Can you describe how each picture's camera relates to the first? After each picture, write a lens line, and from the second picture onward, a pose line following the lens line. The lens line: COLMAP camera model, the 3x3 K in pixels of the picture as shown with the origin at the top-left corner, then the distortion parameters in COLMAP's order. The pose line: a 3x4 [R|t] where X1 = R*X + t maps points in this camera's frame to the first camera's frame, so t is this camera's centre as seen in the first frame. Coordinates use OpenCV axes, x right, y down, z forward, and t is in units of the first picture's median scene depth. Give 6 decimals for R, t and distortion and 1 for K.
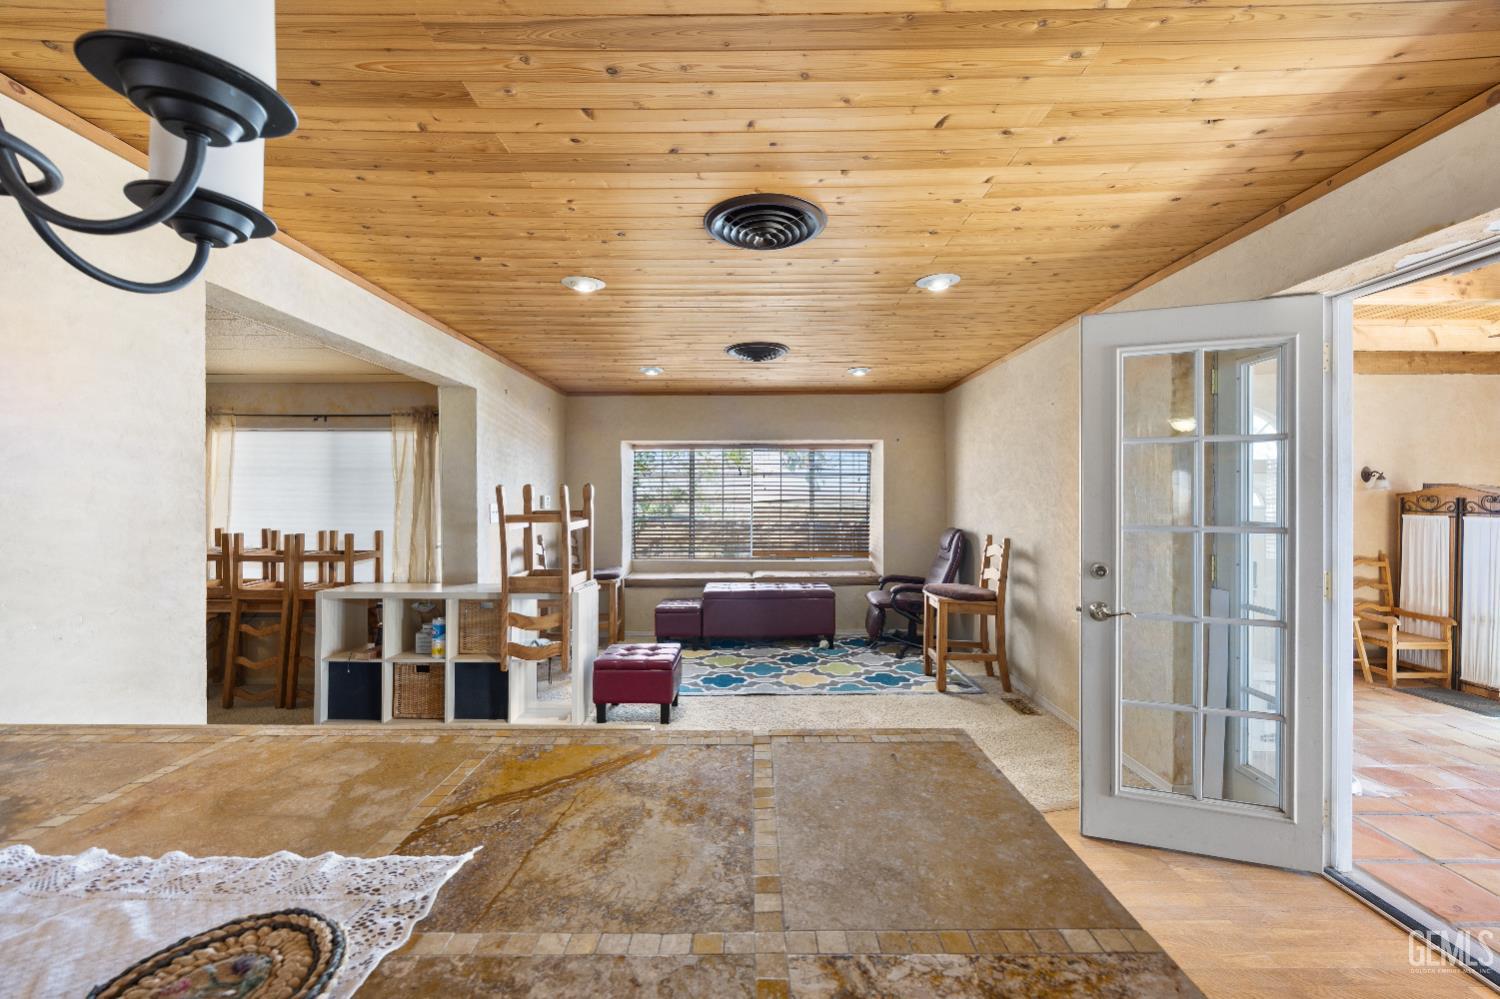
lens RADIAL K [[583.8, 0, 754.1], [0, 583.8, 500.7], [0, 0, 1]] dist [-0.002446, -0.000565]
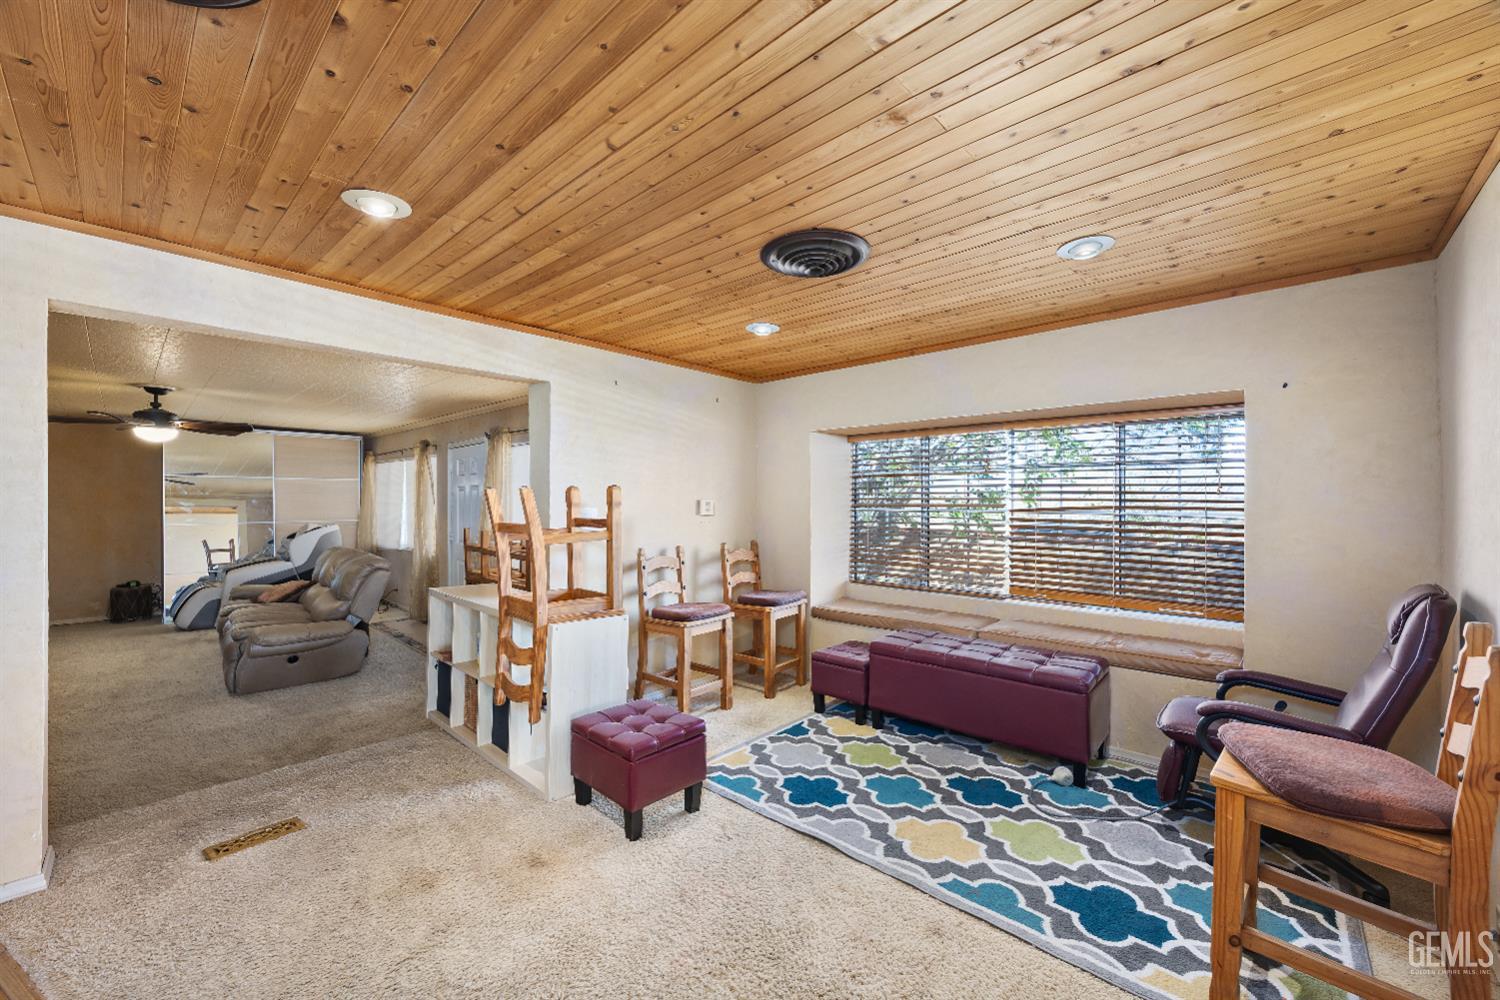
lens RADIAL K [[583.8, 0, 745.0], [0, 583.8, 502.1], [0, 0, 1]] dist [-0.002446, -0.000565]
pose [[0.734882, 0.003106, -0.678188, 0.316270], [-0.007594, 0.999965, -0.003649, -0.002734], [0.678153, 0.007831, 0.734879, 0.472010]]
